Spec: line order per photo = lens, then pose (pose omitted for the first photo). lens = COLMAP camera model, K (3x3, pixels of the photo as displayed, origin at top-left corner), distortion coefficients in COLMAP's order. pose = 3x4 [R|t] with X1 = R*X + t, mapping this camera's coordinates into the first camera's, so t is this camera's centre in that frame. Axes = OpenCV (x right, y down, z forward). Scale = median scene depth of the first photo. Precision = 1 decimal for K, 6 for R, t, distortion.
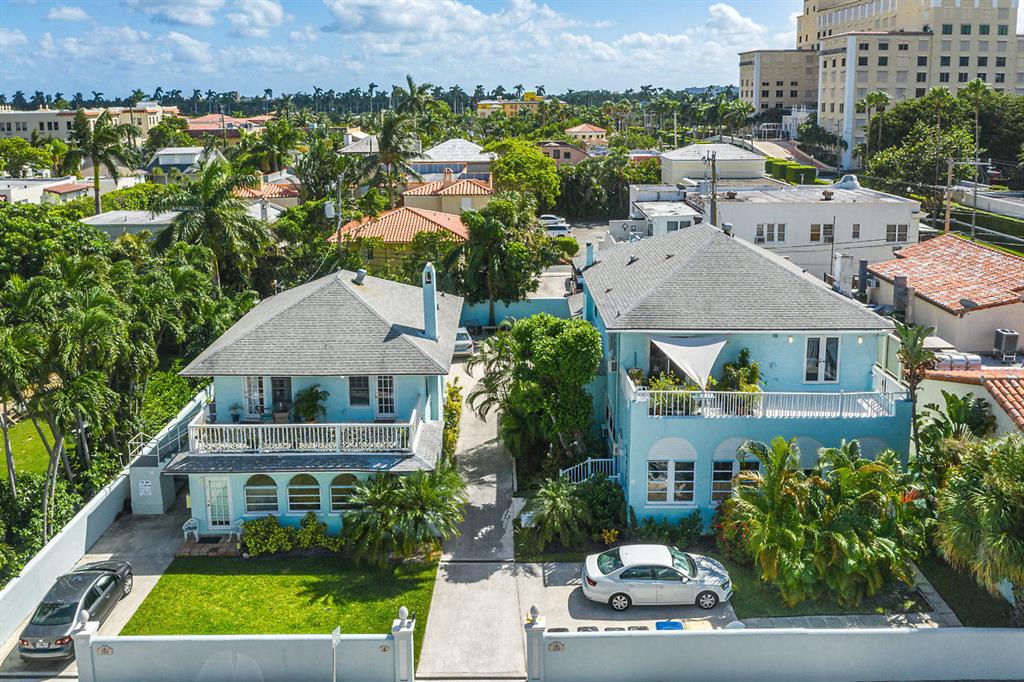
lens RADIAL K [[868.5, 0, 513.3], [0, 868.5, 198.3], [0, 0, 1]] dist [-0.023733, -0.007205]
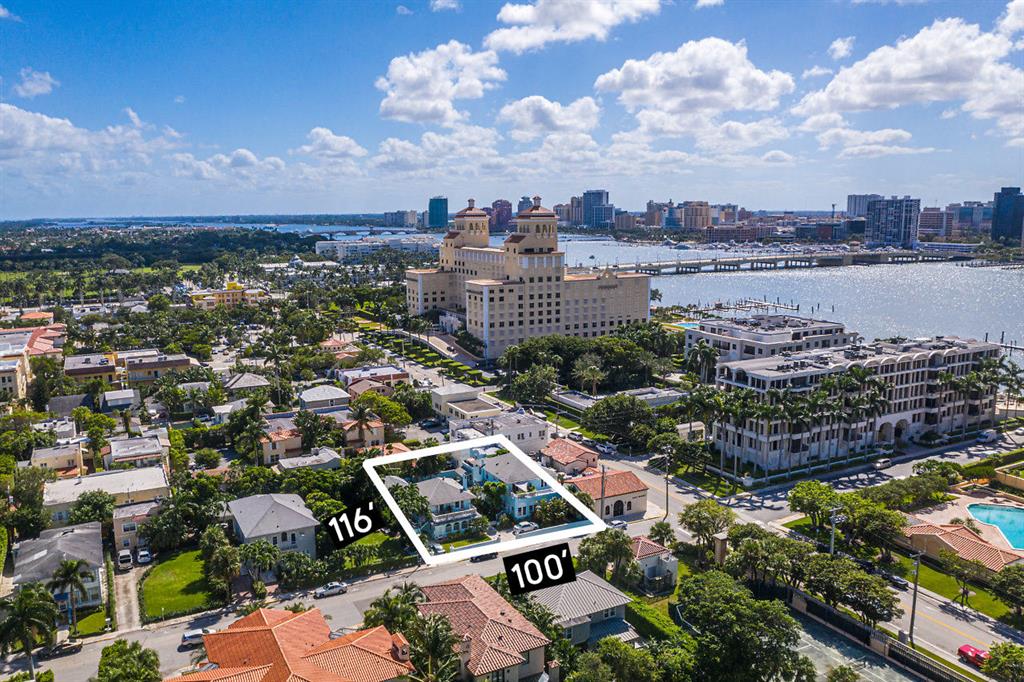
lens RADIAL K [[778.1, 0, 512.0], [0, 778.1, 341.0], [0, 0, 1]] dist [-0.007554, -0.002438]
pose [[0.892541, -0.074764, 0.444726, -1.794688], [0.060705, 0.997105, 0.045794, -0.868167], [-0.446862, -0.013876, 0.894495, -2.997345]]
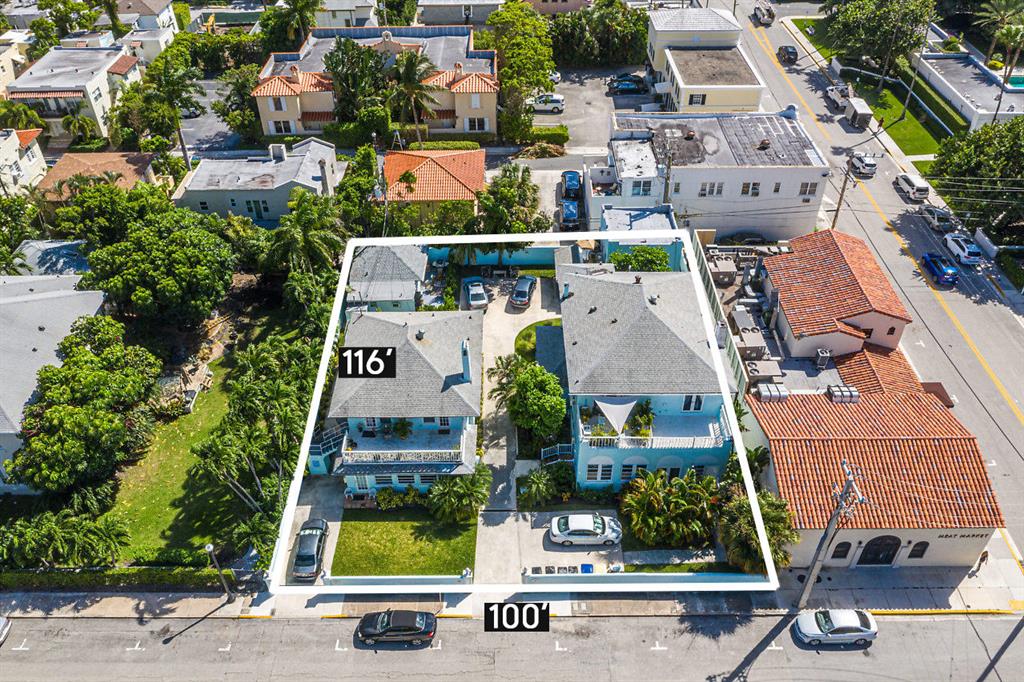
lens RADIAL K [[841.3, 0, 512.0], [0, 841.3, 341.0], [0, 0, 1]] dist [-0.037408, 0.002037]
pose [[0.999998, -0.000172, -0.001926, -0.005252], [0.001157, 0.851364, 0.524574, -0.856439], [0.001549, -0.524575, 0.851363, -0.401052]]
